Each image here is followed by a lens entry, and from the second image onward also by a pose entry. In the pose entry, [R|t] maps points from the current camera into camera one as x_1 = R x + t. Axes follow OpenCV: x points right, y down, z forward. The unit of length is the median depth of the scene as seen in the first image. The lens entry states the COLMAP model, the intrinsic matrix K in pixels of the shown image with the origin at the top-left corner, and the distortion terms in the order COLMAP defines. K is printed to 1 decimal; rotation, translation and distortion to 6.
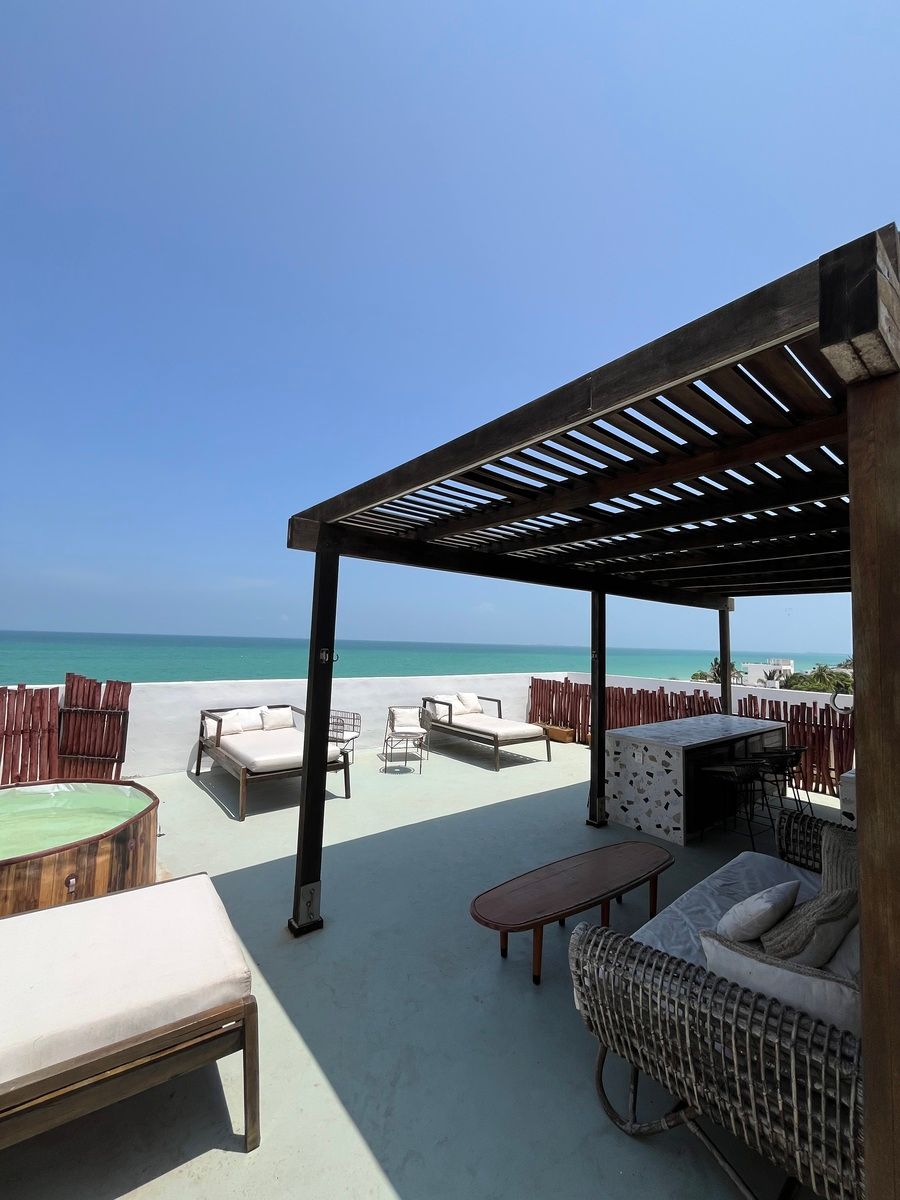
lens RADIAL K [[486.2, 0, 451.6], [0, 486.2, 603.3], [0, 0, 1]] dist [0.000178, -0.000020]
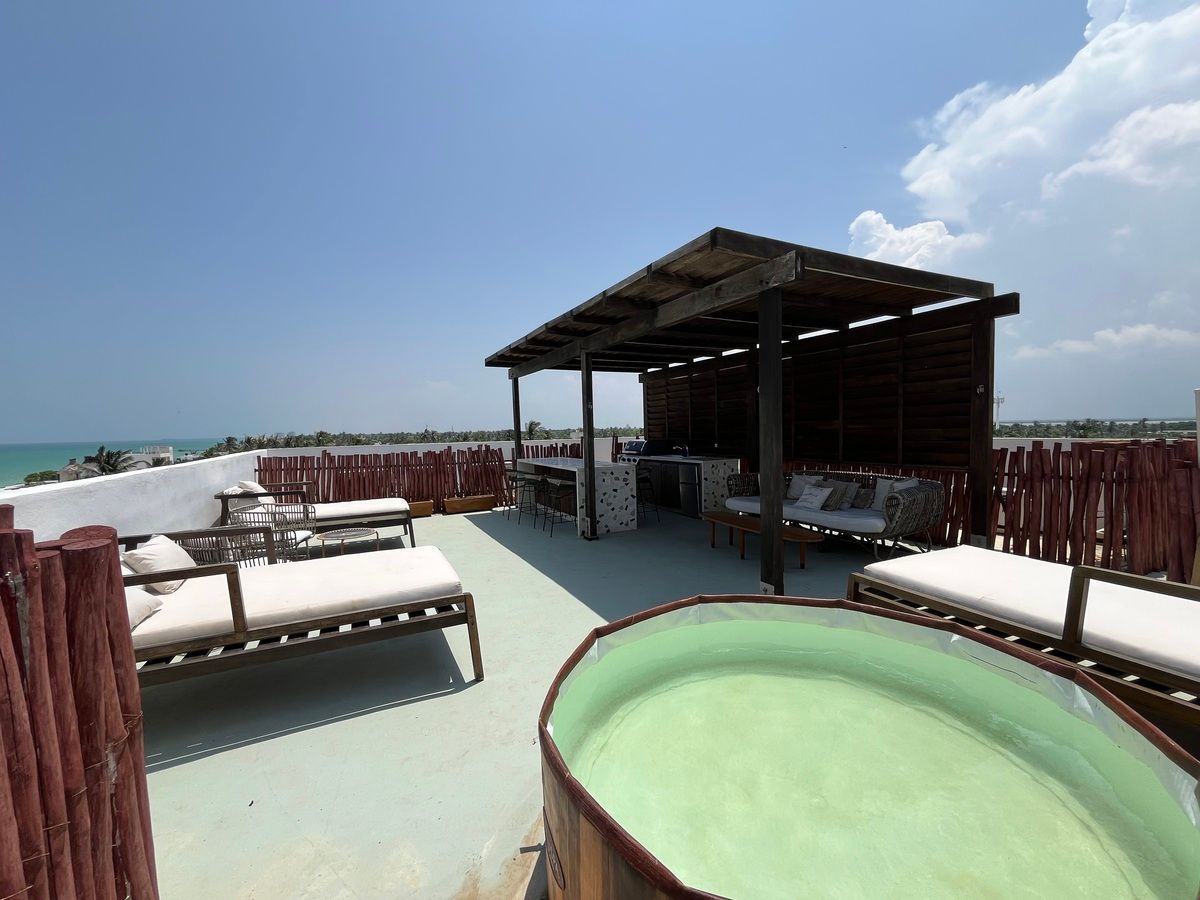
lens RADIAL K [[486.2, 0, 604.2], [0, 486.2, 458.6], [0, 0, 1]] dist [0.000178, -0.000020]
pose [[0.216755, -0.094377, 0.971653, -0.545323], [-0.048473, 0.993048, 0.107268, 0.065667], [-0.975022, -0.070350, 0.210674, 0.430163]]
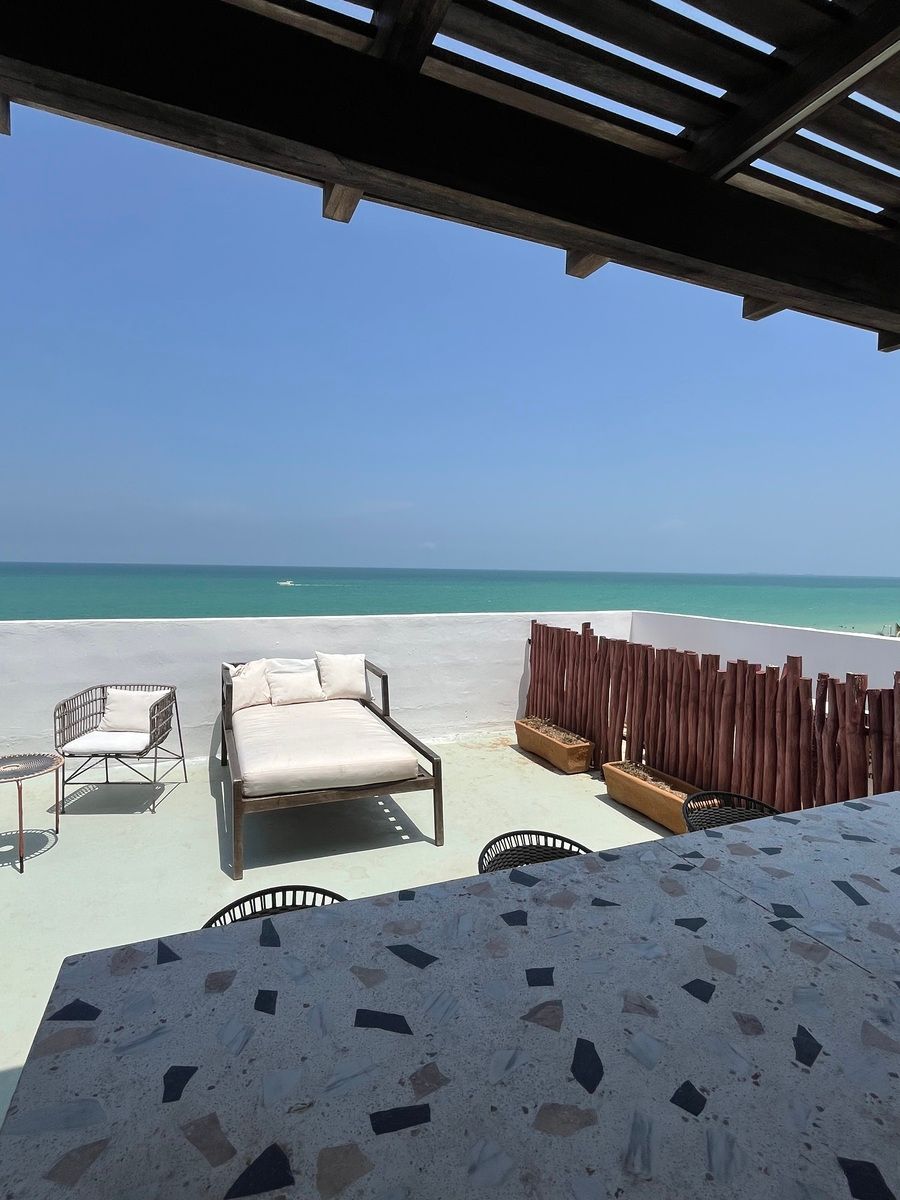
lens RADIAL K [[602.0, 0, 449.8], [0, 602.0, 601.8], [0, 0, 1]] dist [0.007053, 0.000636]
pose [[0.955832, 0.001278, -0.293910, 0.326249], [0.037725, 0.991186, 0.126995, 0.072115], [0.291482, -0.132474, 0.947359, 0.540656]]
